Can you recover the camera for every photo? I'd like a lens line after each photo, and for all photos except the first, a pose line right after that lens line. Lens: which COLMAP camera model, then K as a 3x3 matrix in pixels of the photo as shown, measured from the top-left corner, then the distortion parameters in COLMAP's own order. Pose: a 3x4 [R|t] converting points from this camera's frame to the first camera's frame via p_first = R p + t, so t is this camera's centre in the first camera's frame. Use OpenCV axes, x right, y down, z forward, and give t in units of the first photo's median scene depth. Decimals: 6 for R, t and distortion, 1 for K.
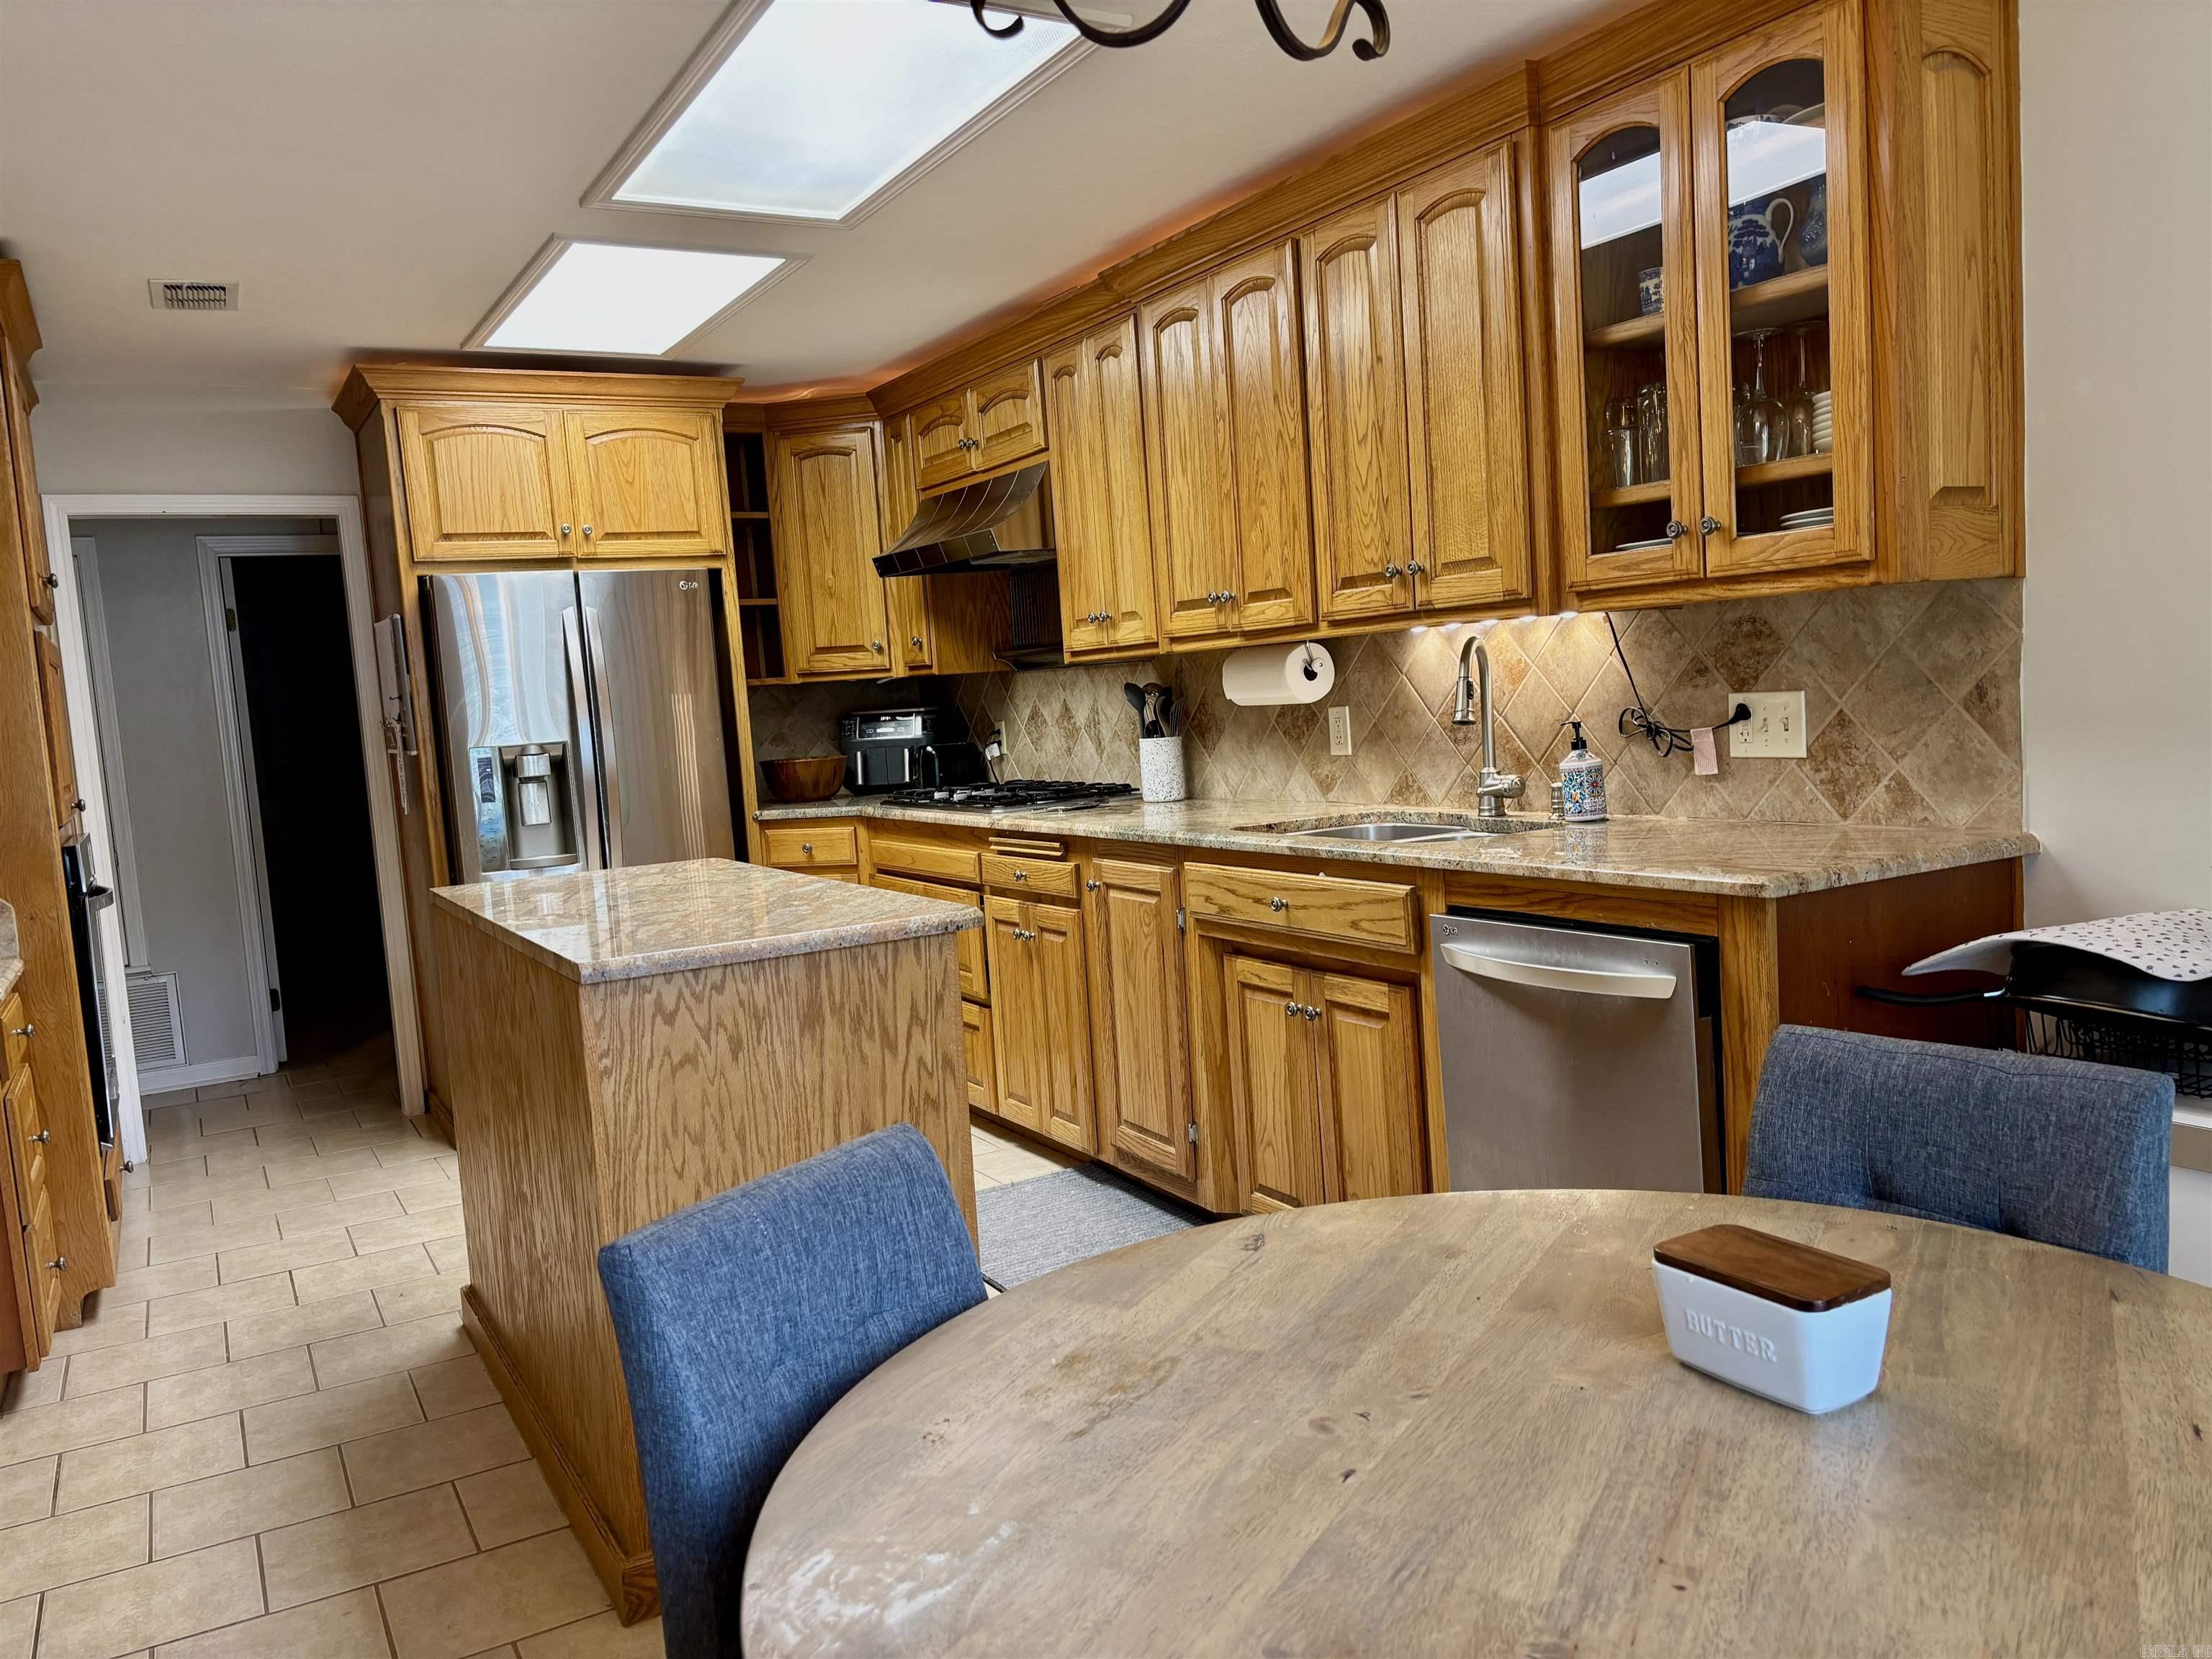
lens RADIAL K [[1664.9, 0, 1133.7], [0, 1664.9, 838.1], [0, 0, 1]] dist [0.027821, -0.032191]
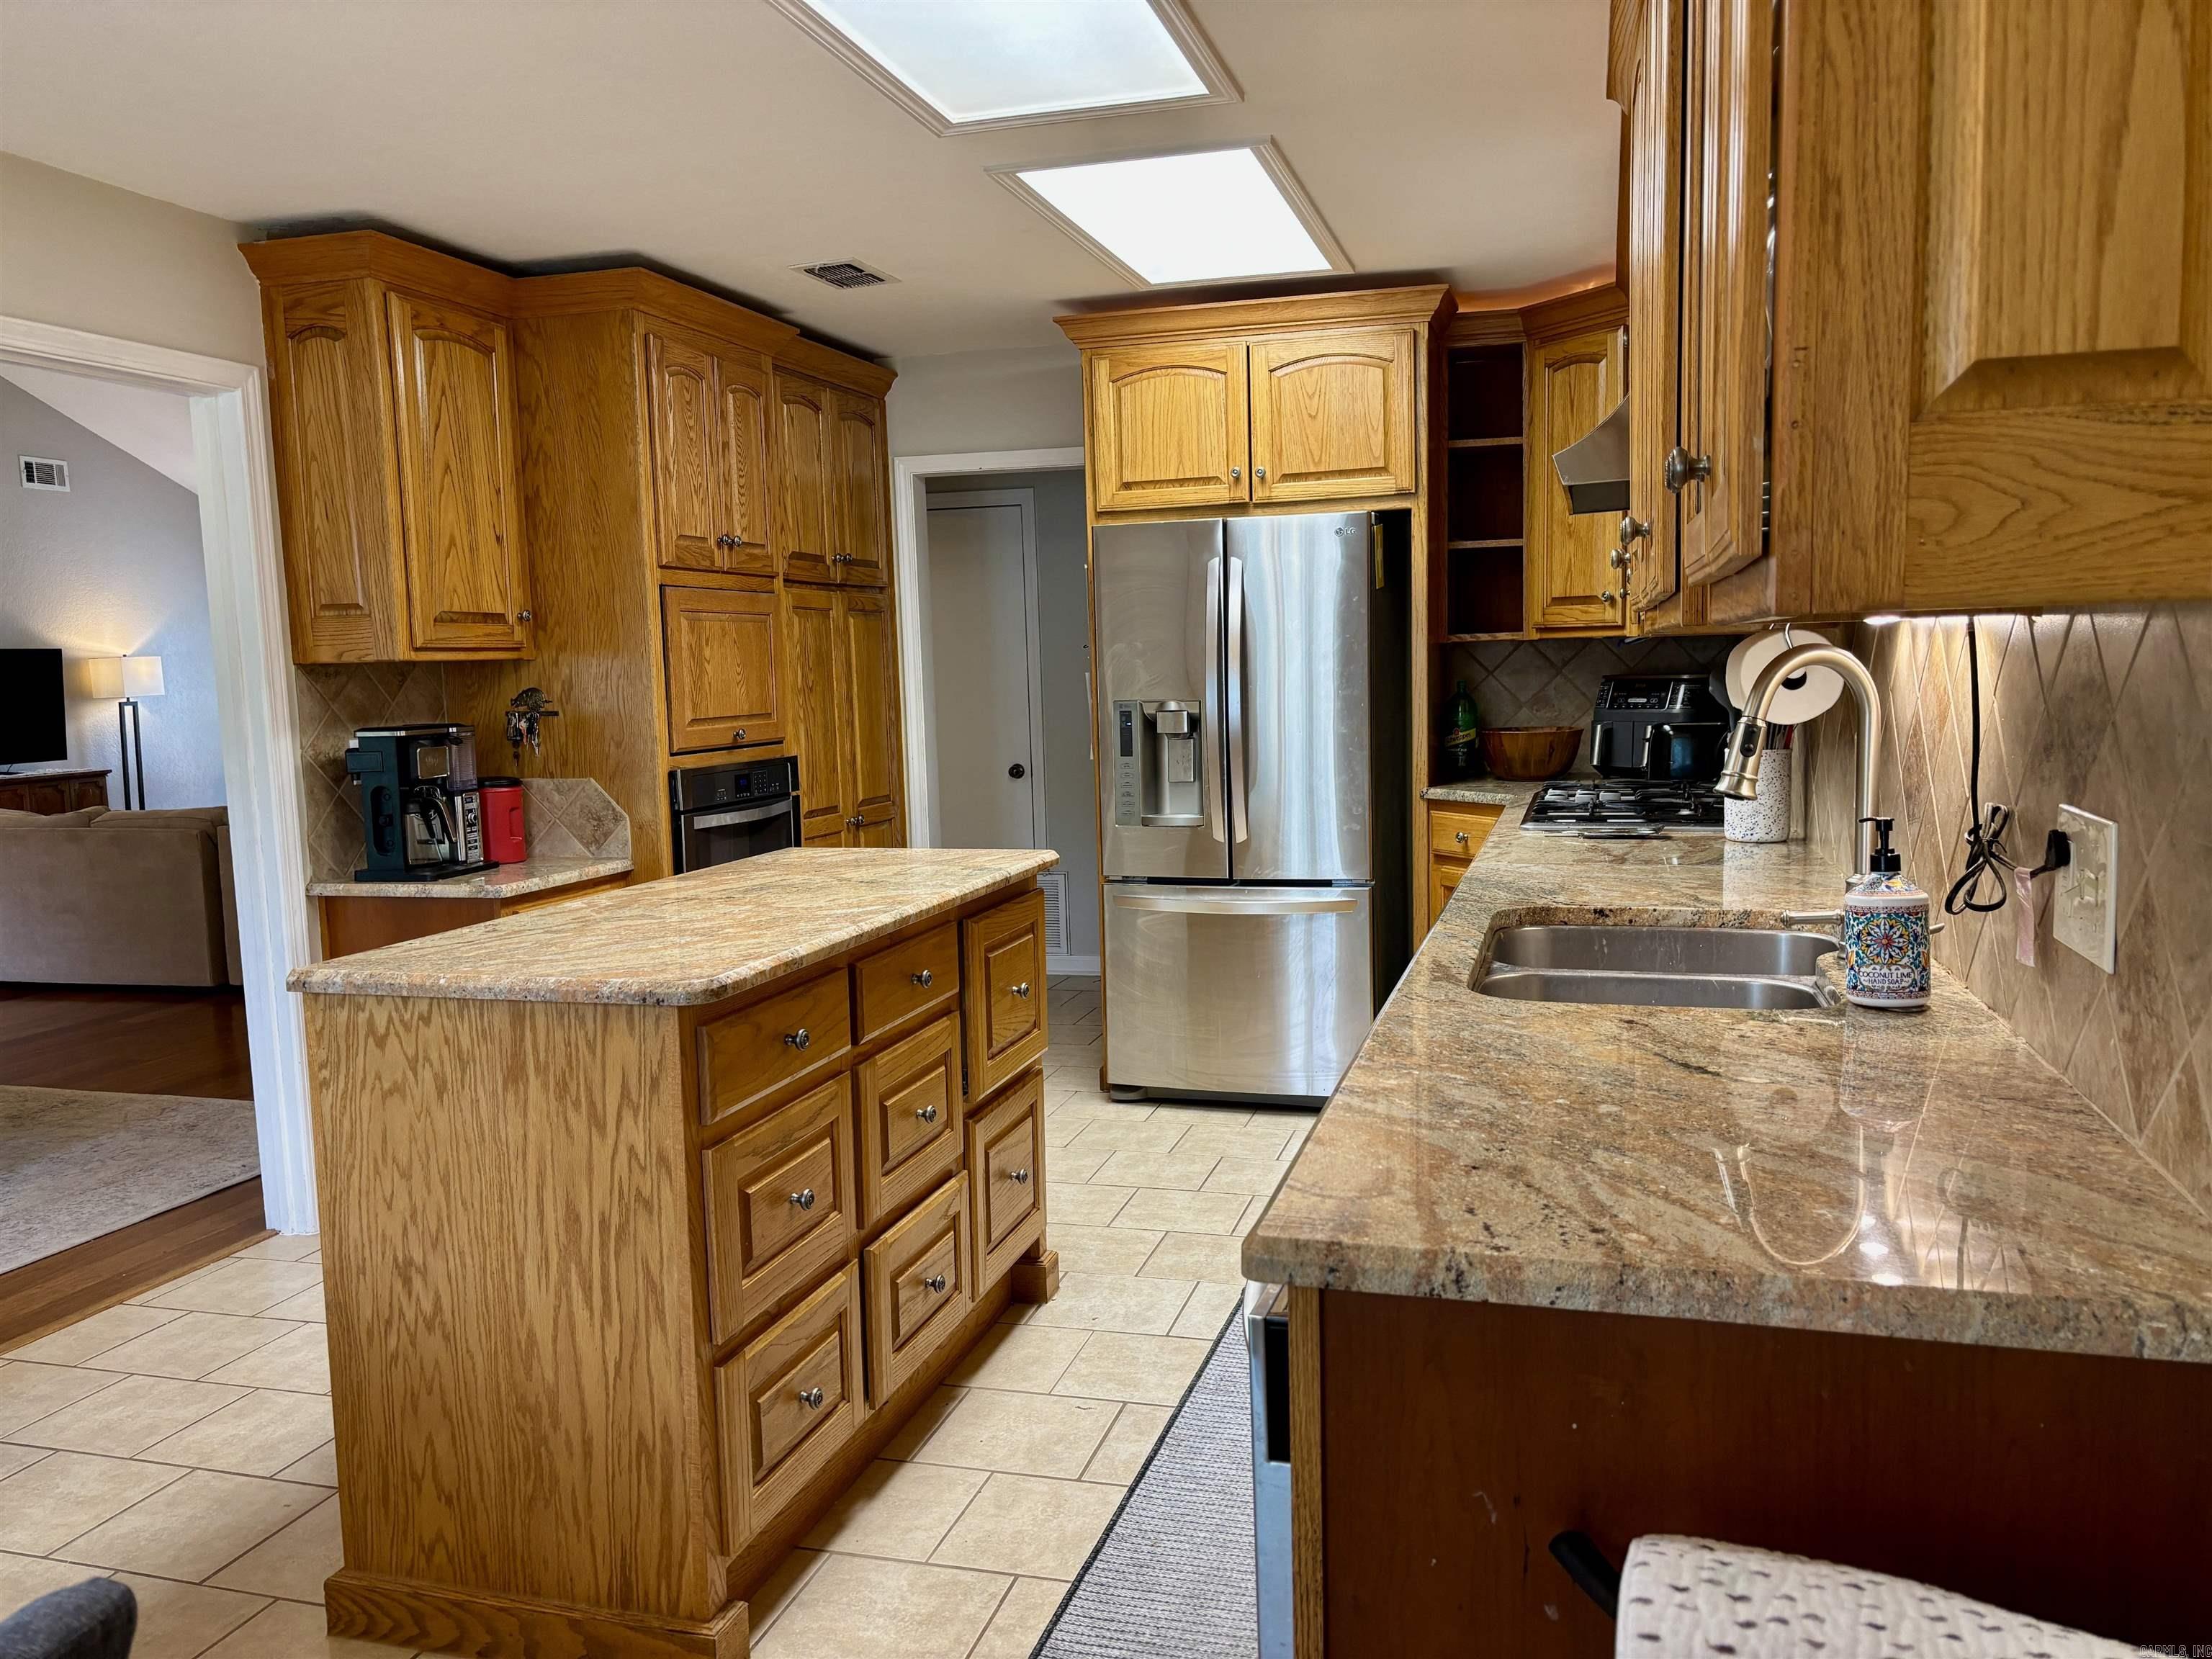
lens RADIAL K [[1664.9, 0, 1108.3], [0, 1664.9, 827.8], [0, 0, 1]] dist [0.027821, -0.032191]
pose [[0.679108, 0.119561, -0.724236, 0.626872], [-0.084385, 0.992820, 0.084774, -0.118584], [0.729172, 0.003545, 0.684321, 0.607884]]
